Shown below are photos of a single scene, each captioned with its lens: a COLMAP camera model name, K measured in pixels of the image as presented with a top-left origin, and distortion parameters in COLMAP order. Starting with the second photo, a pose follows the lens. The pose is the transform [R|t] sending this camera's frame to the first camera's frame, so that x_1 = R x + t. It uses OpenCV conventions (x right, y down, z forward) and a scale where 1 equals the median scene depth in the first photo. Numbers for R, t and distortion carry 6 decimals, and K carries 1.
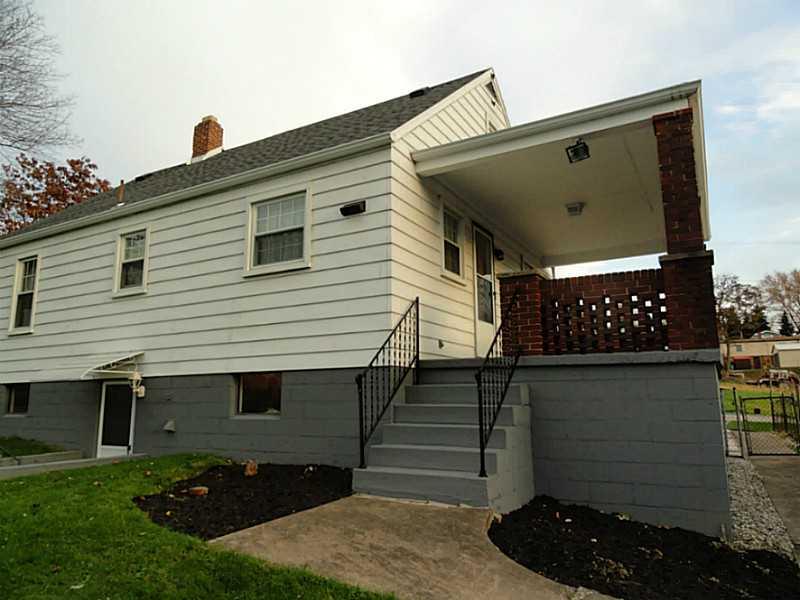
lens RADIAL K [[564.4, 0, 400.0], [0, 564.4, 300.0], [0, 0, 1]] dist [-0.012359, -0.003263]
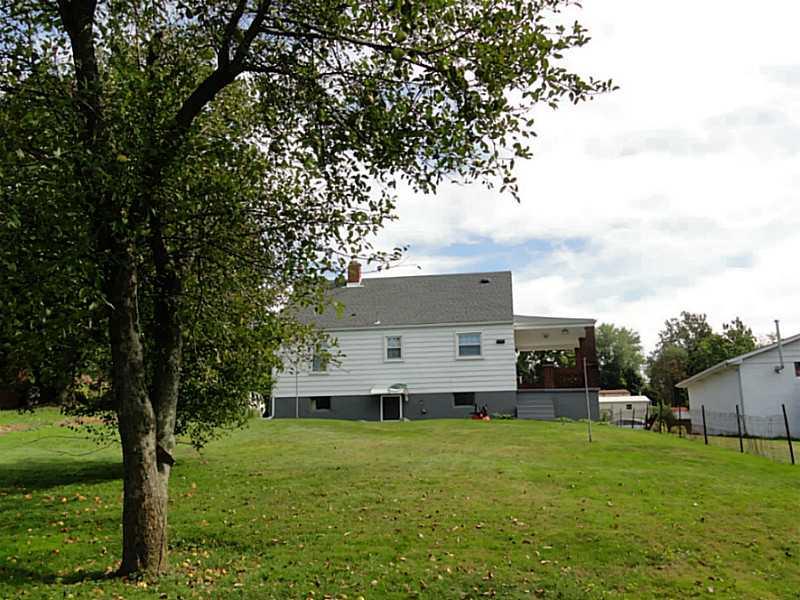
lens RADIAL K [[573.4, 0, 400.0], [0, 573.4, 300.0], [0, 0, 1]] dist [-0.006671, 0.000429]
pose [[0.949959, 0.065847, 0.305354, -1.358553], [-0.050149, 0.996999, -0.058980, -0.145446], [-0.308322, 0.040715, 0.950410, -1.614134]]
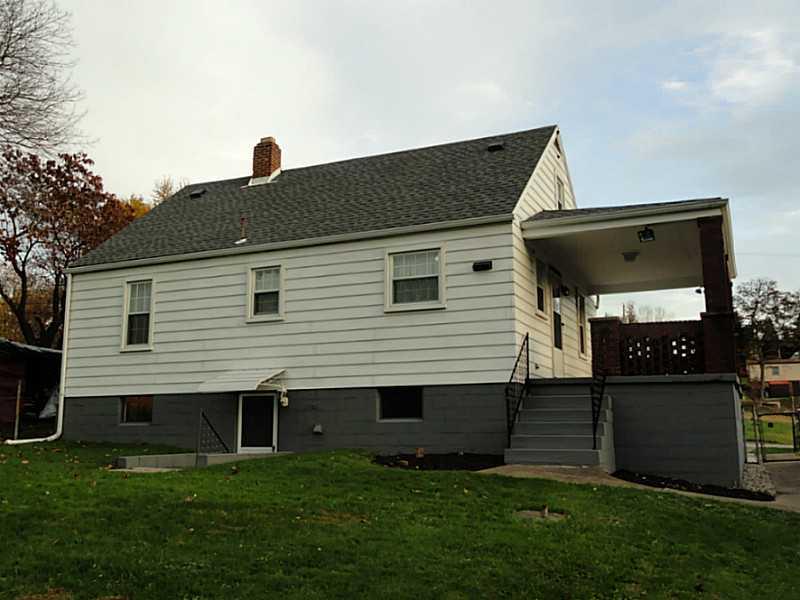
lens RADIAL K [[764.5, 0, 400.0], [0, 764.5, 300.0], [0, 0, 1]] dist [-0.036288, 0.008804]
pose [[0.996573, 0.021649, 0.079834, -0.348334], [-0.021706, 0.999764, -0.000162, -0.062744], [-0.079819, -0.001572, 0.996808, -0.668239]]
